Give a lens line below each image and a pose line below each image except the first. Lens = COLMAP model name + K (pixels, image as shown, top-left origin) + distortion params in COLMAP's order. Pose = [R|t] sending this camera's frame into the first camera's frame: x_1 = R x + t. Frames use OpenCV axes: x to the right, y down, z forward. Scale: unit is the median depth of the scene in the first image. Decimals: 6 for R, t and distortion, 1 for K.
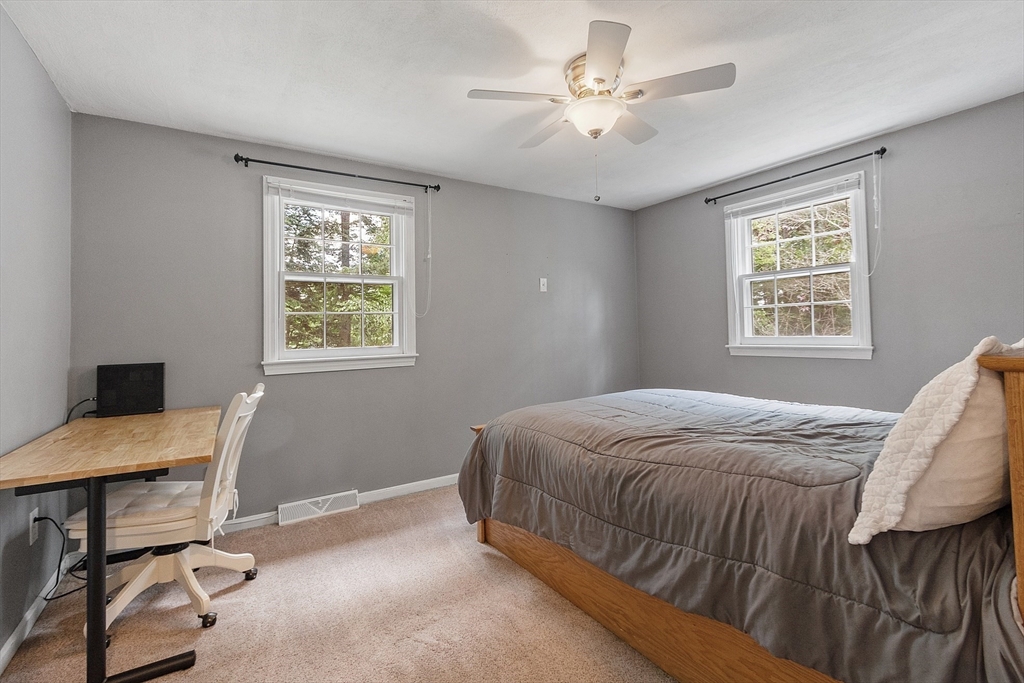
lens RADIAL K [[437.6, 0, 510.7], [0, 437.6, 316.5], [0, 0, 1]] dist [0.000344, -0.000040]
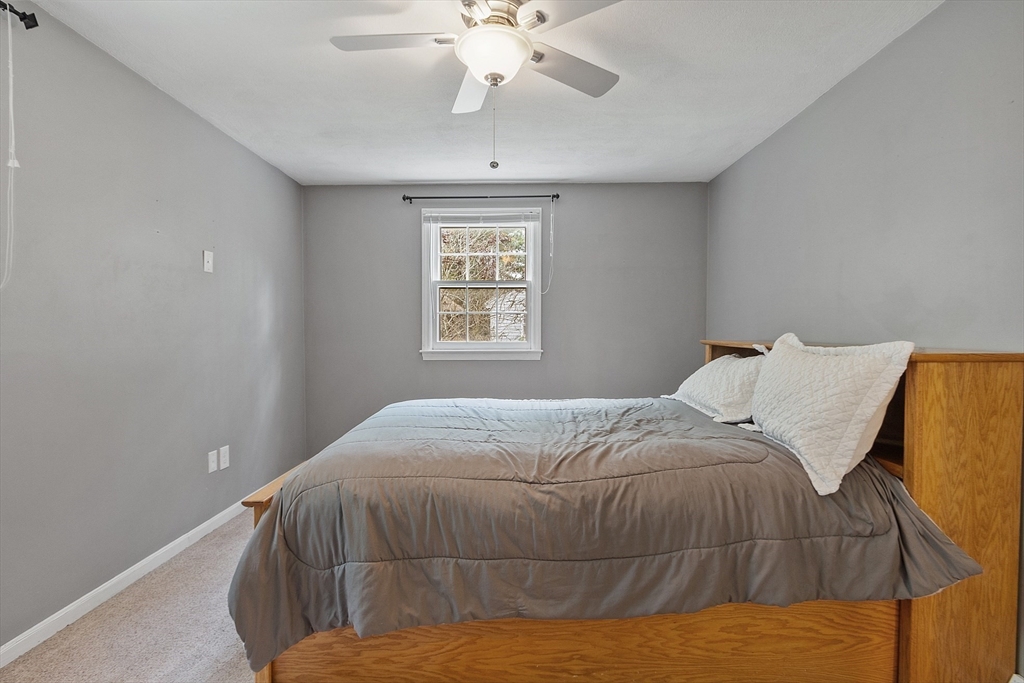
lens RADIAL K [[452.5, 0, 512.0], [0, 452.5, 341.5], [0, 0, 1]] dist [0.000854, 0.000001]
pose [[0.579579, 0.003284, 0.814910, -0.596600], [-0.039687, 0.998919, 0.024200, 0.034376], [-0.813949, -0.046367, 0.579083, 0.653652]]
